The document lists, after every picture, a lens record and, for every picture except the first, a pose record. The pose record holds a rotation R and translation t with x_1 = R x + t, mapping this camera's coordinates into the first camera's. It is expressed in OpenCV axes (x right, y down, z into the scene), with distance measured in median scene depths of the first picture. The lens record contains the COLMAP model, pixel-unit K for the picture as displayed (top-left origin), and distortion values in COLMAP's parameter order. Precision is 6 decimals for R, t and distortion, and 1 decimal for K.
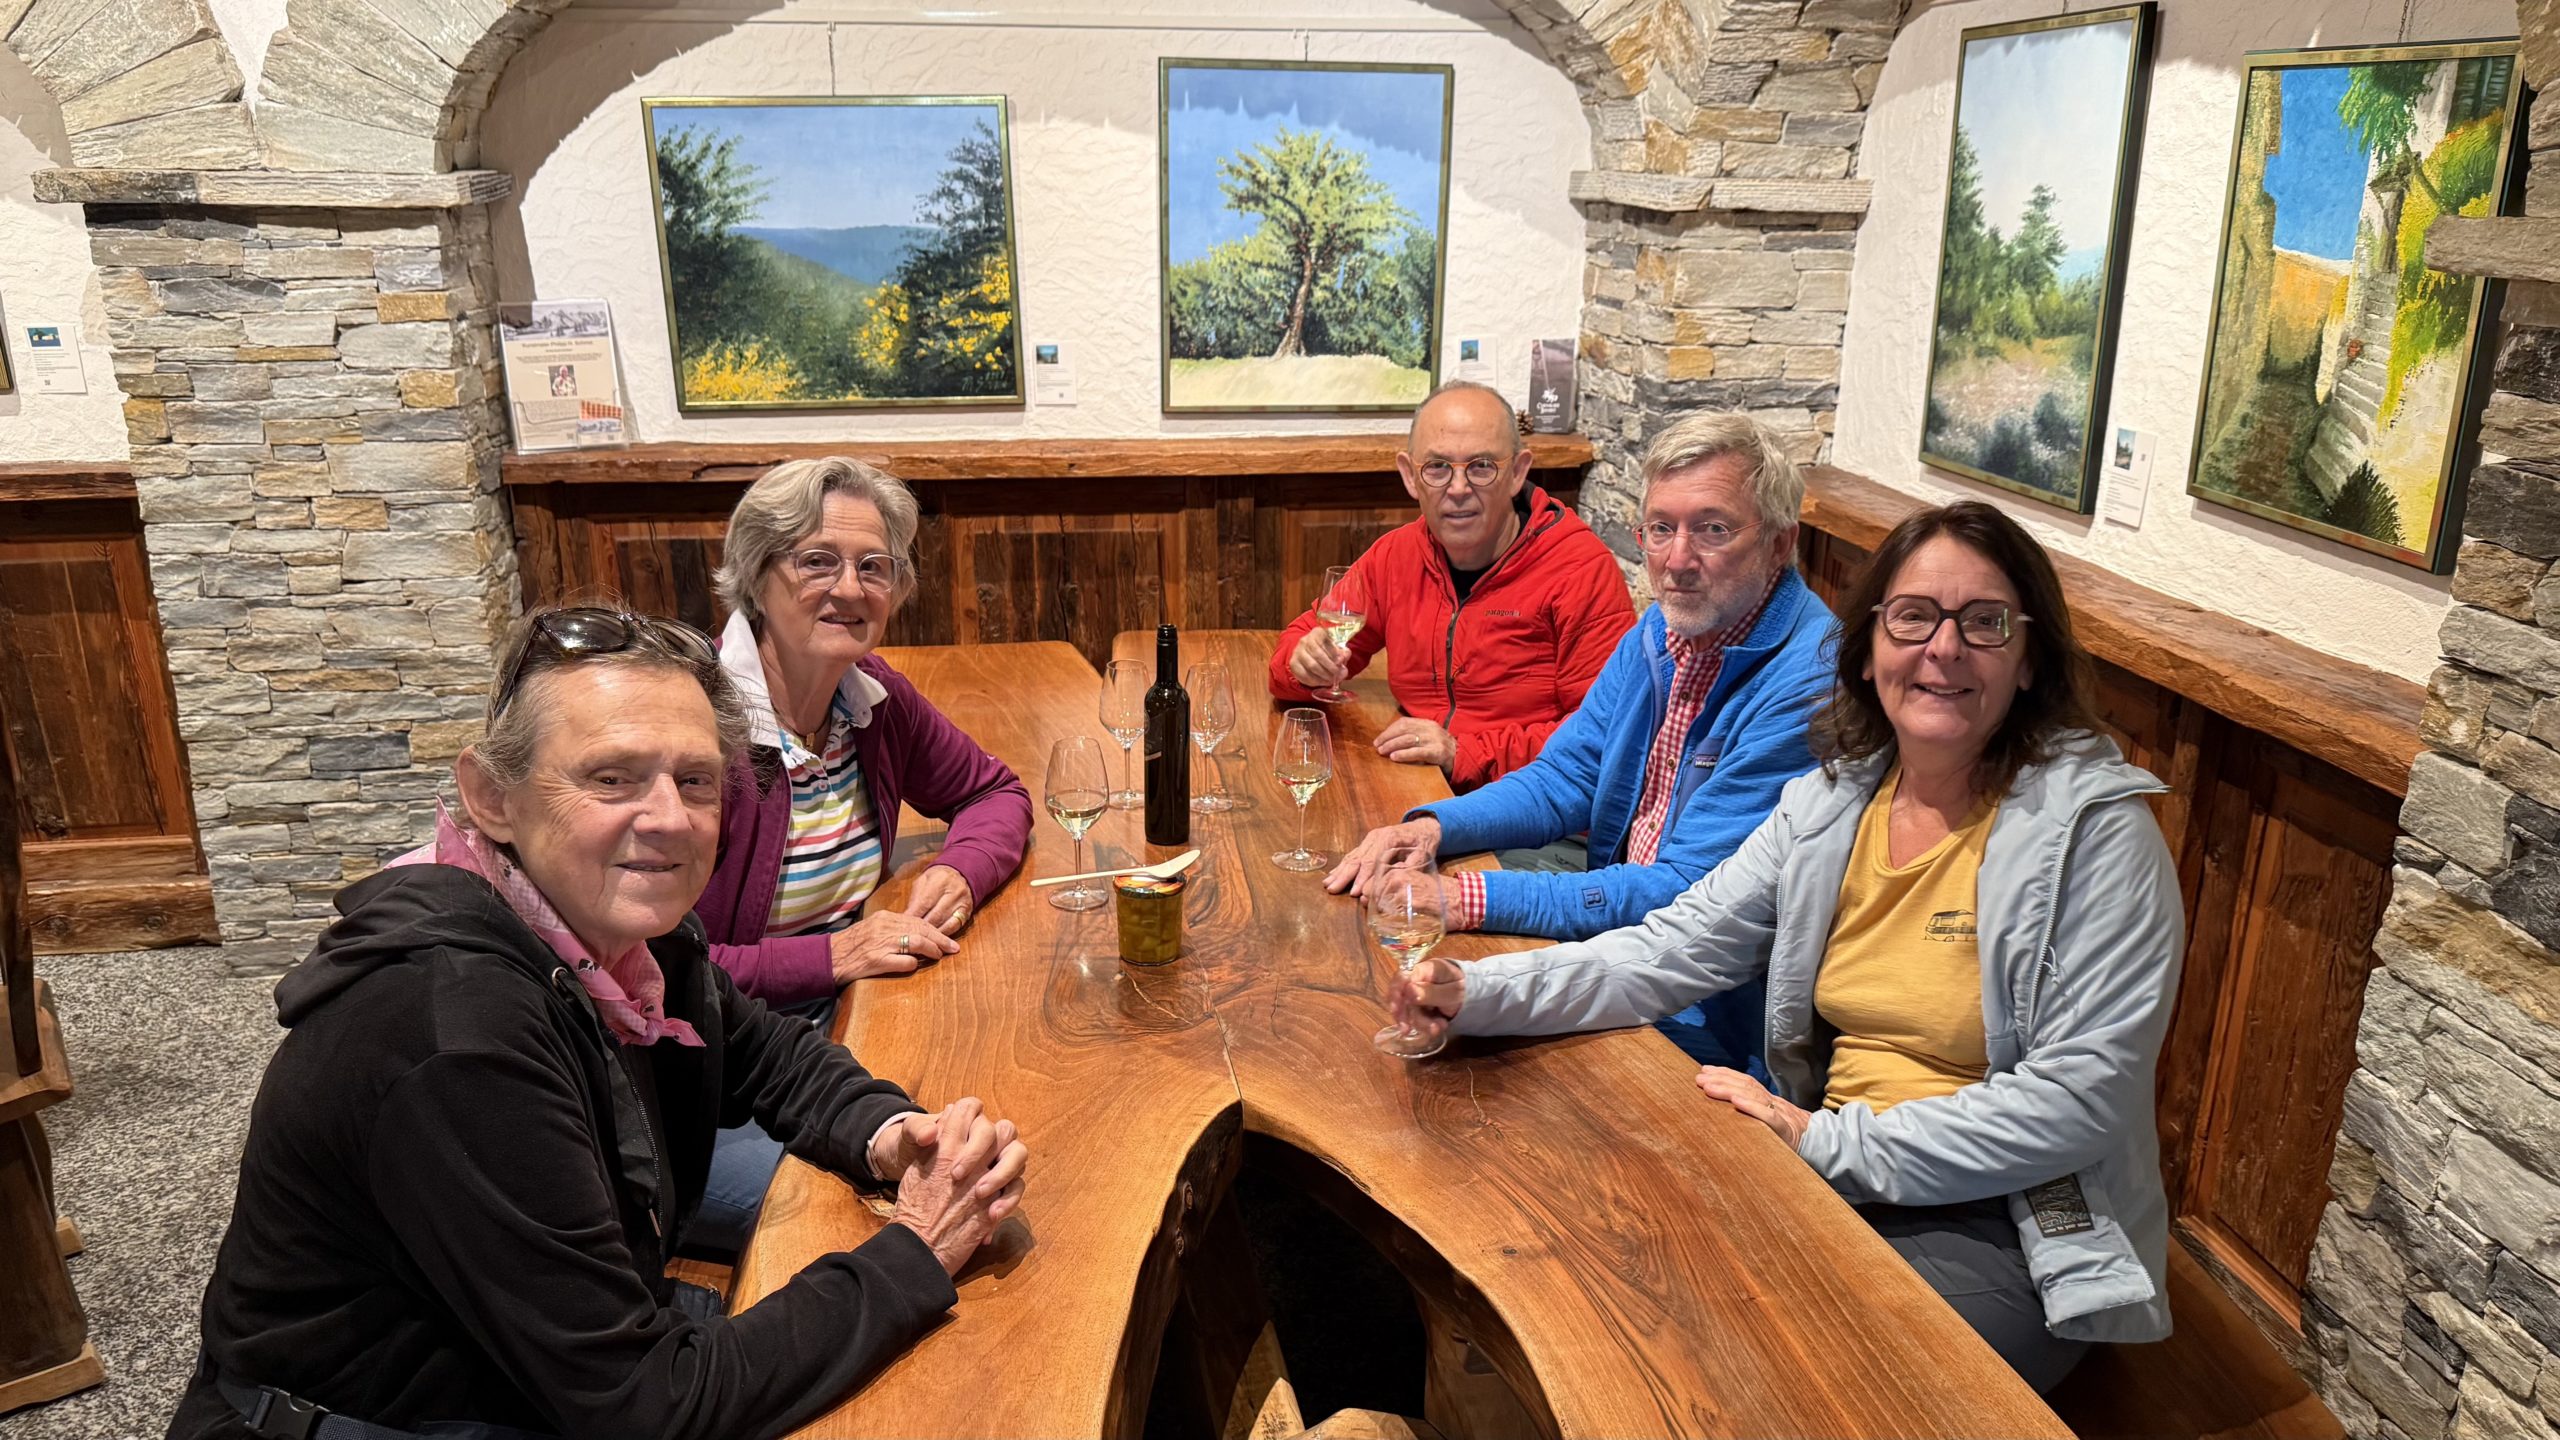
lens RADIAL K [[1797.3, 0, 1280.0], [0, 1797.3, 720.0], [0, 0, 1]] dist [0.067680, -0.068559]
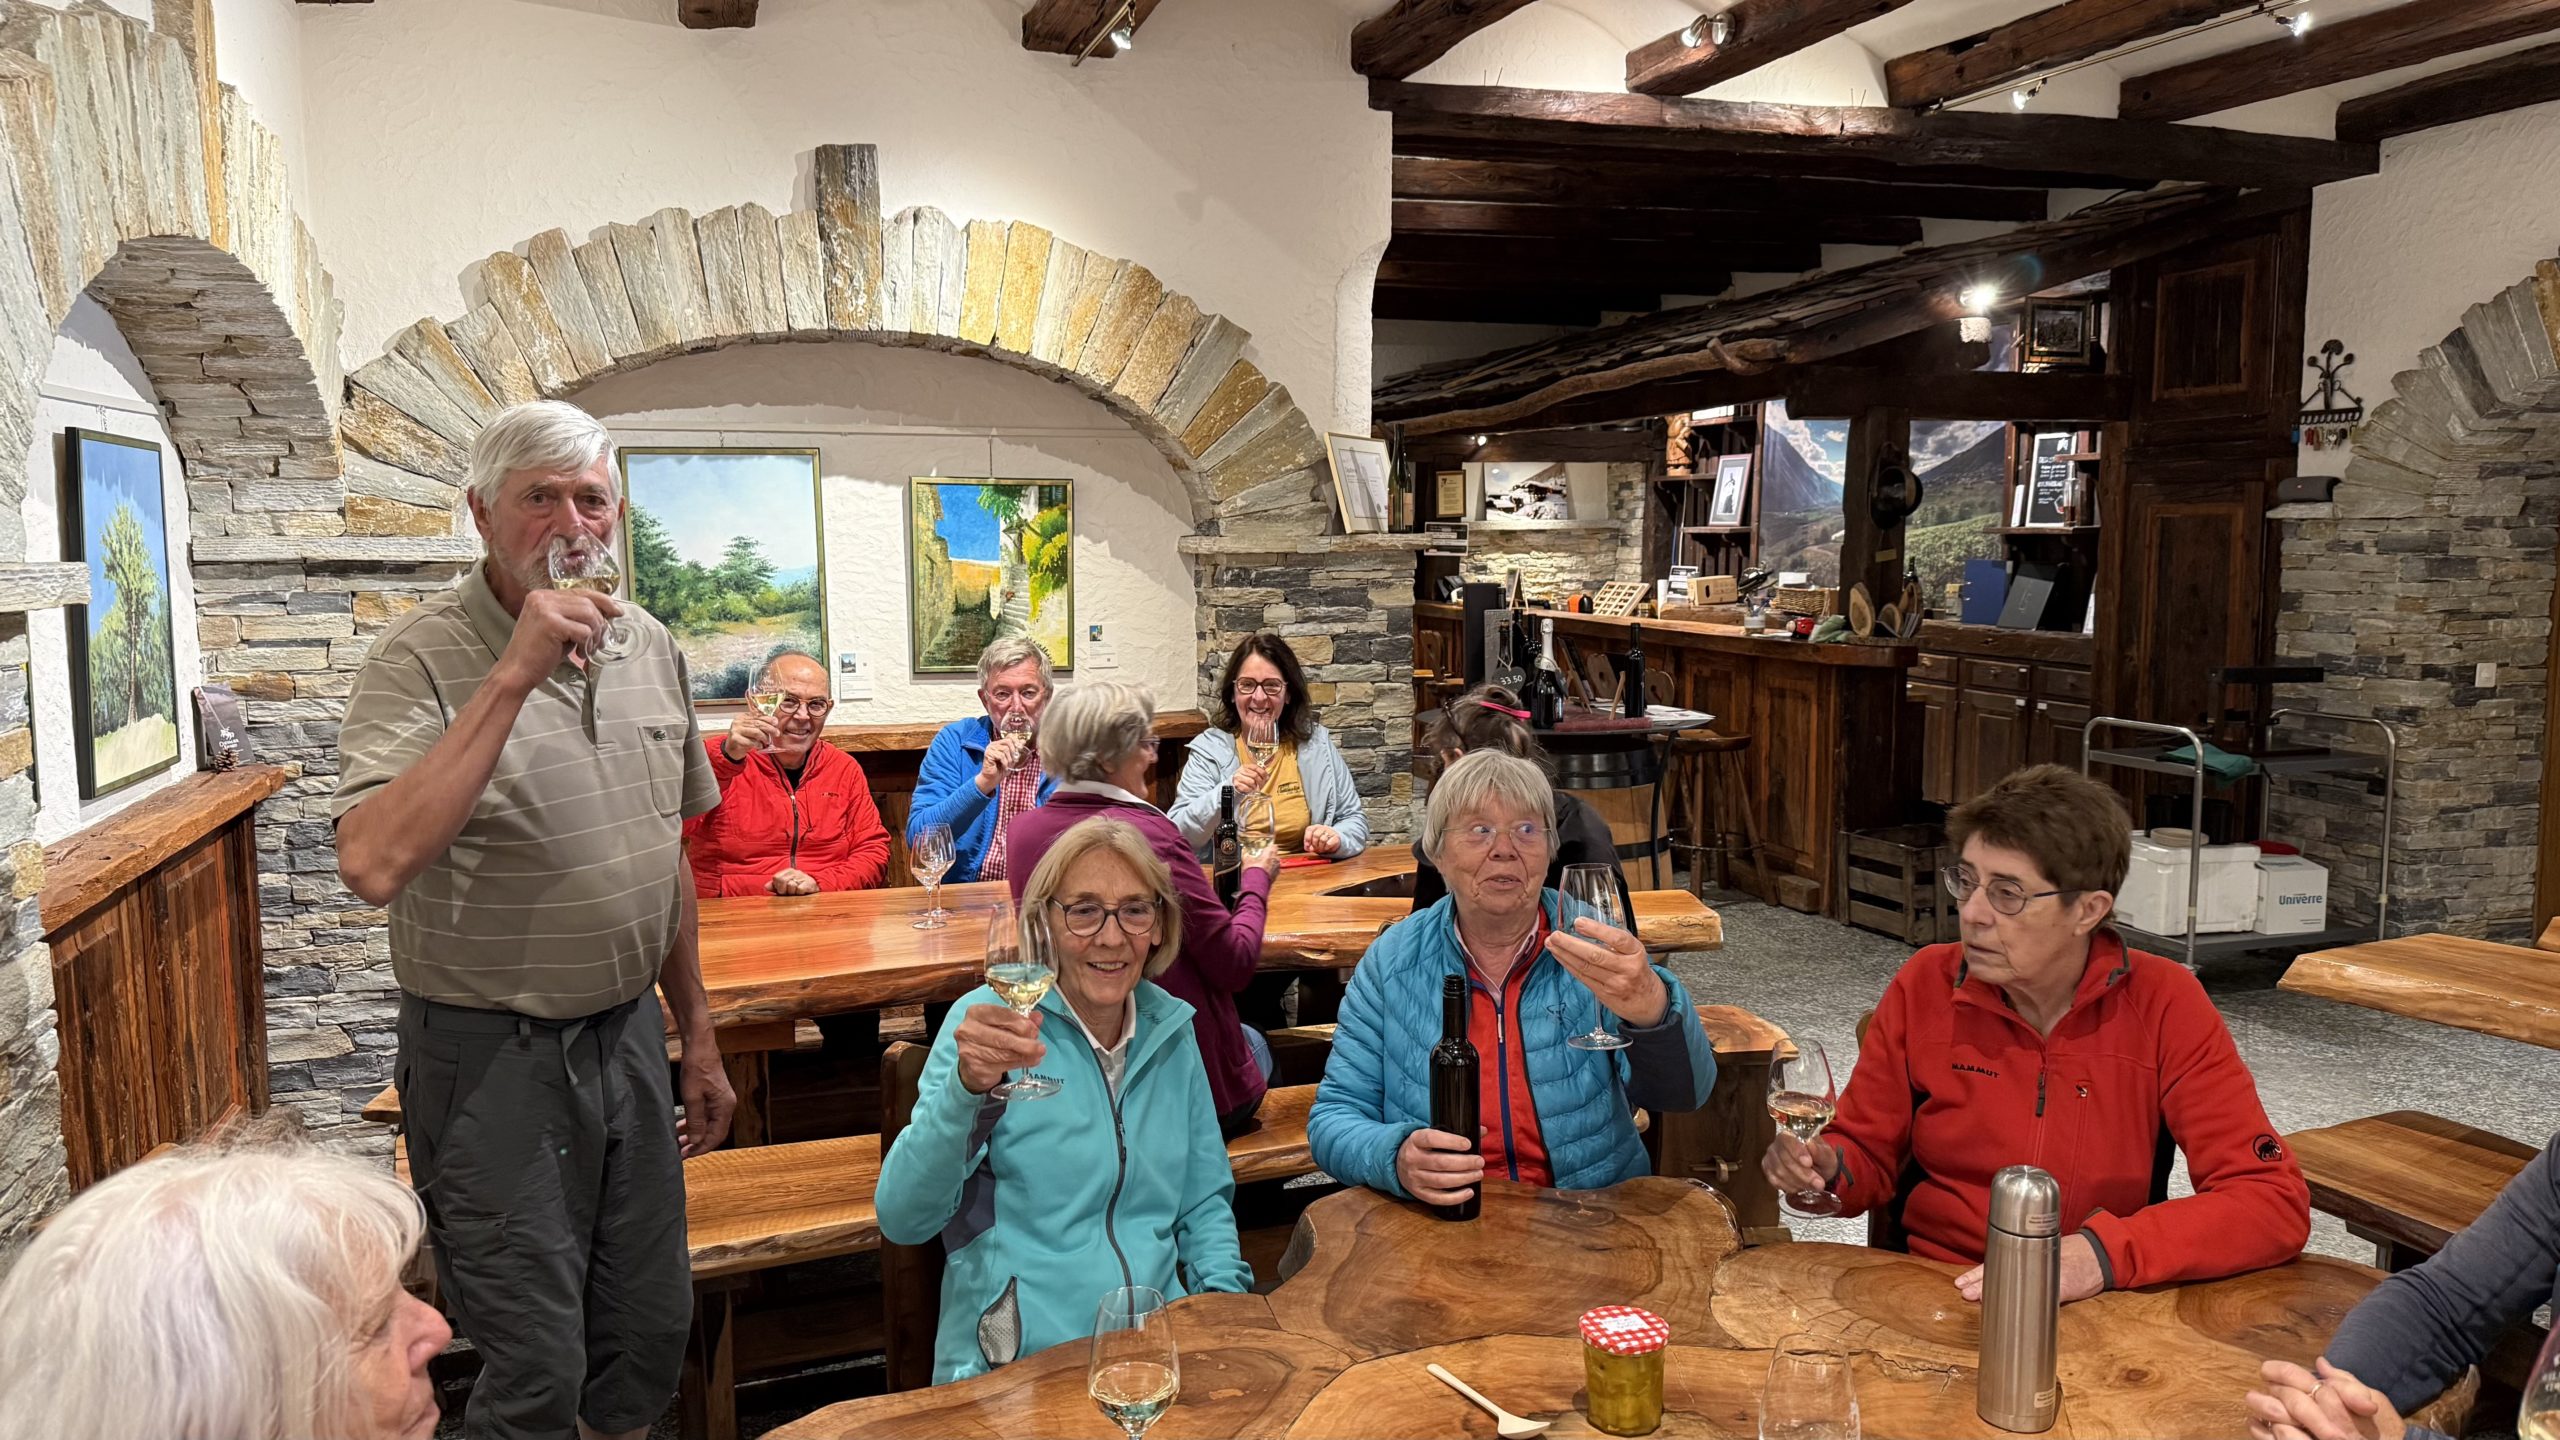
lens RADIAL K [[1771.9, 0, 1272.2], [0, 1771.9, 729.0], [0, 0, 1]] dist [0.139661, -0.249855]
pose [[-0.142668, -0.117394, 0.982784, -1.349726], [0.304236, 0.939668, 0.156408, -0.218691], [-0.941853, 0.321313, -0.098345, 0.696845]]
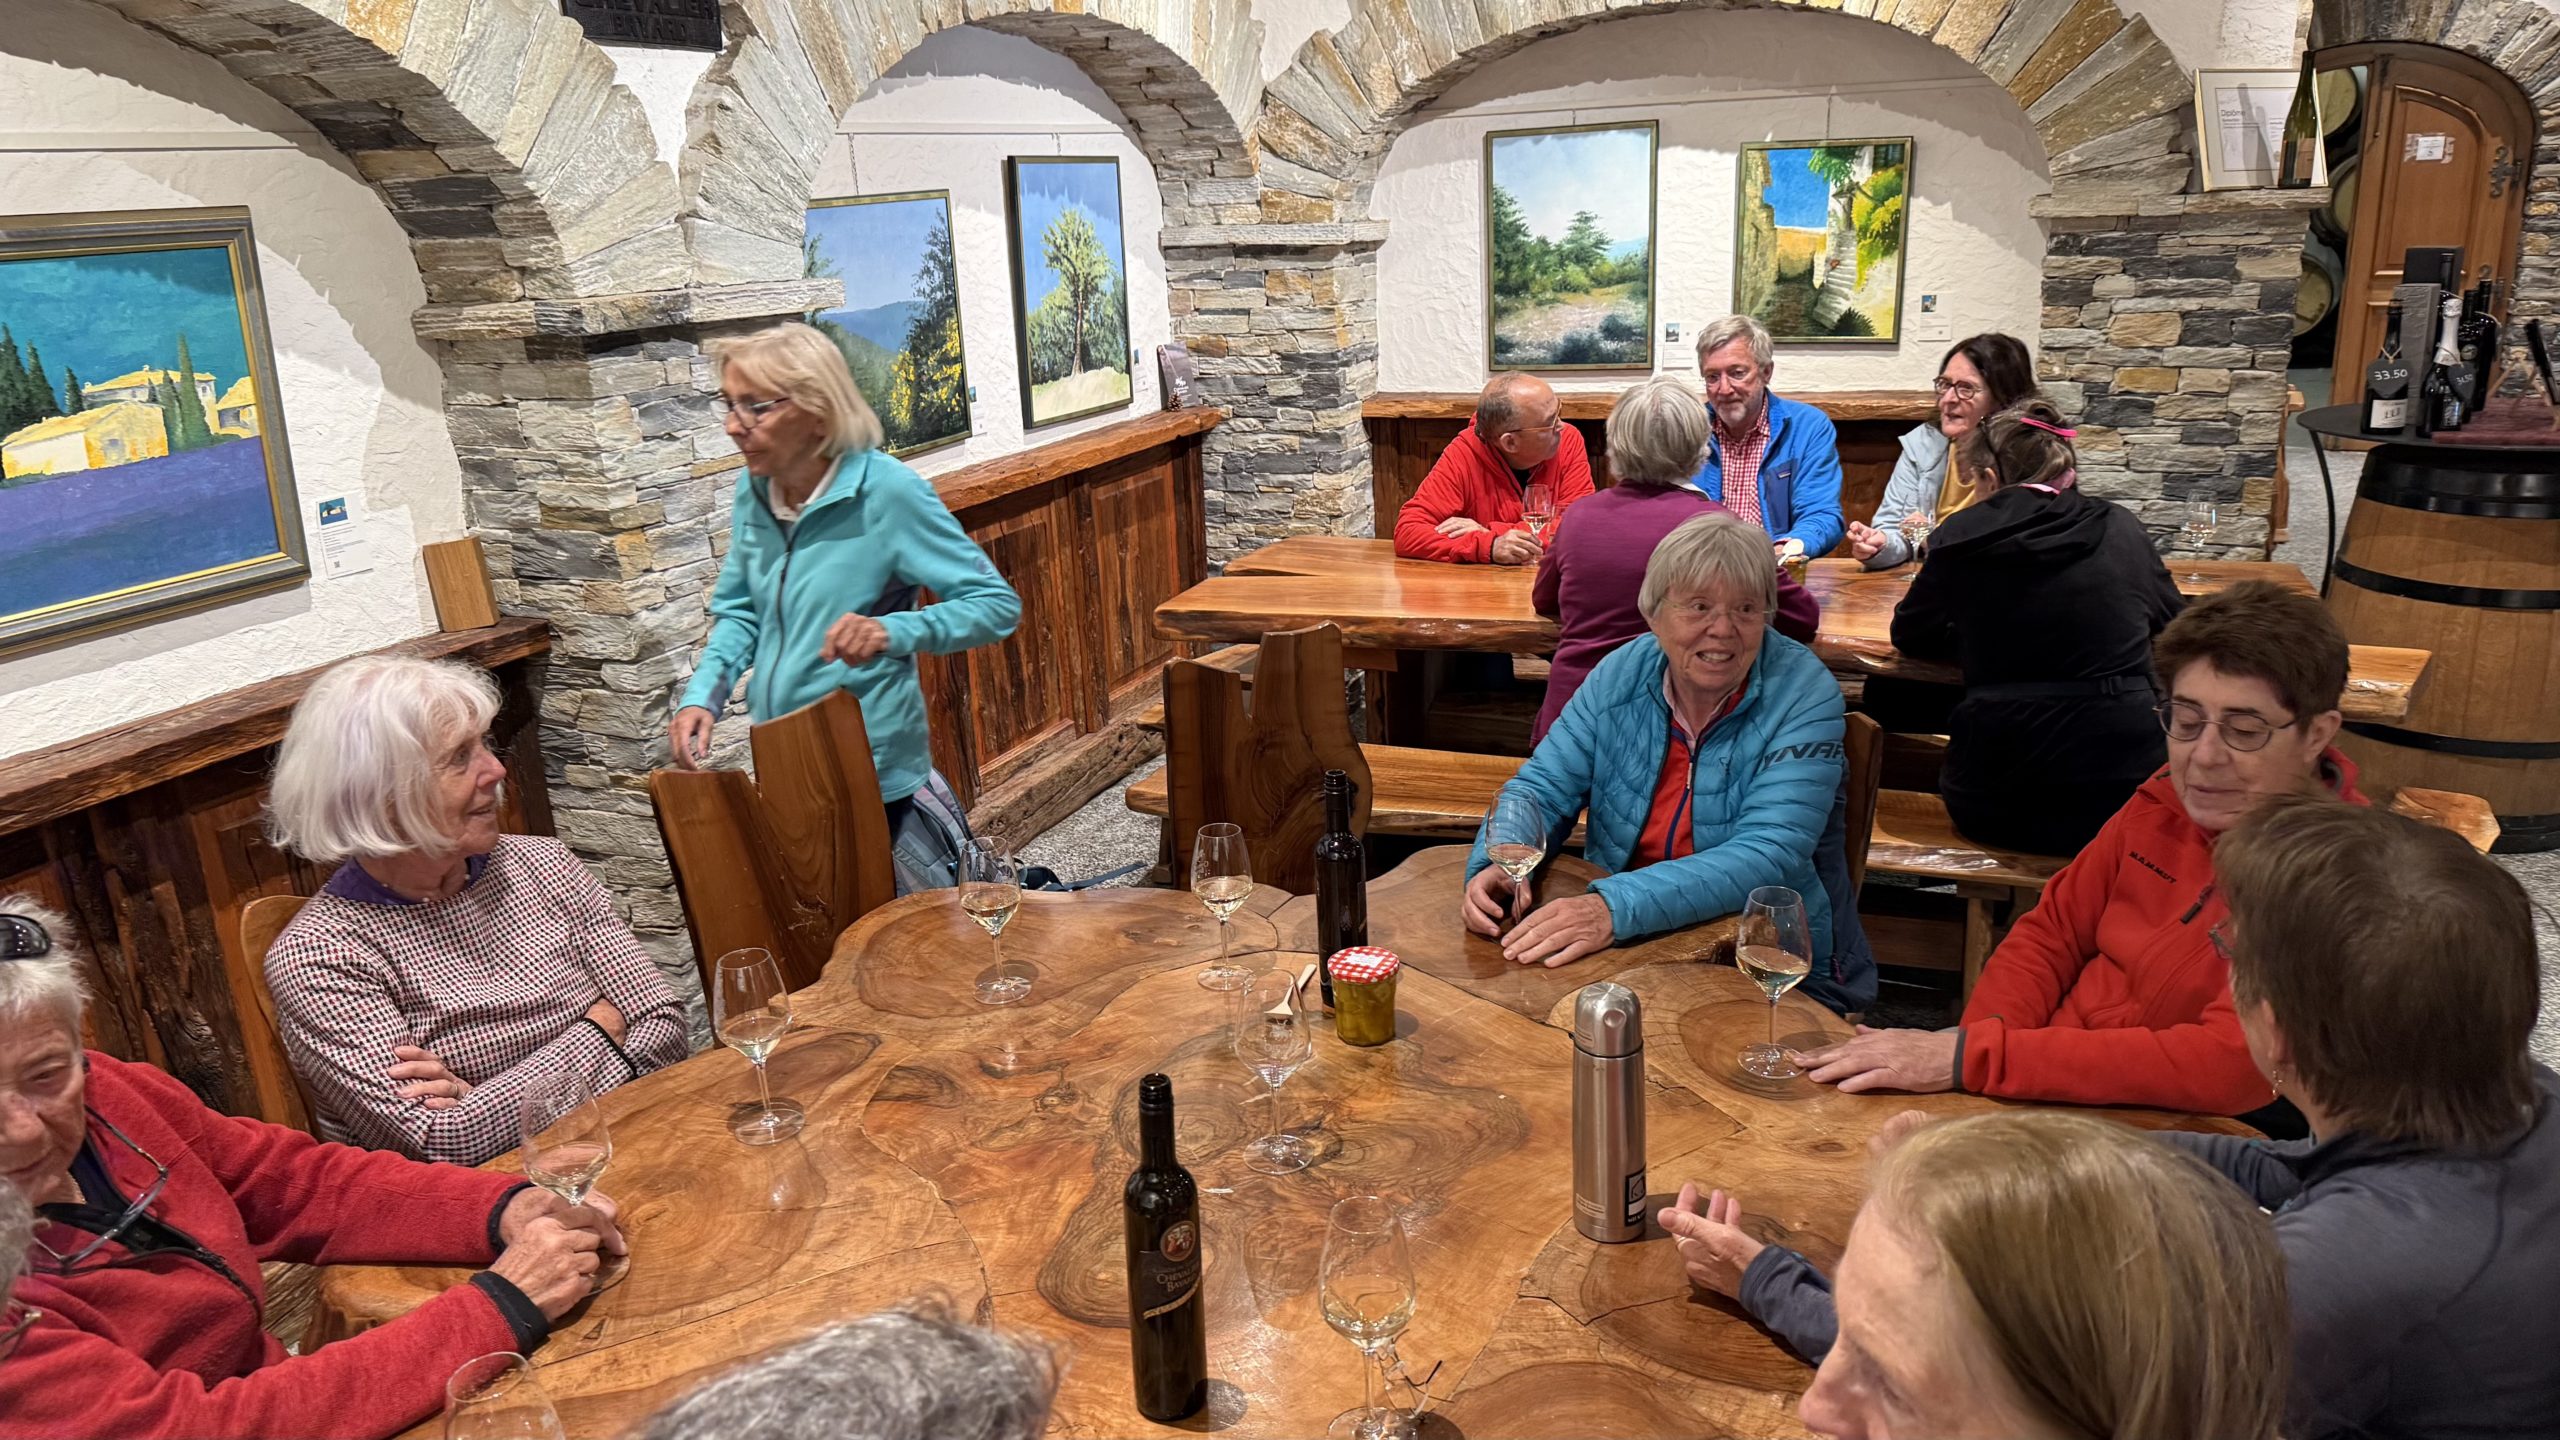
lens RADIAL K [[1771.9, 0, 1272.2], [0, 1771.9, 729.0], [0, 0, 1]] dist [0.139661, -0.249855]
pose [[0.531253, -0.278606, 0.800093, -1.381774], [0.298818, 0.945309, 0.130761, -0.112006], [-0.792766, 0.169615, 0.585451, 0.213518]]
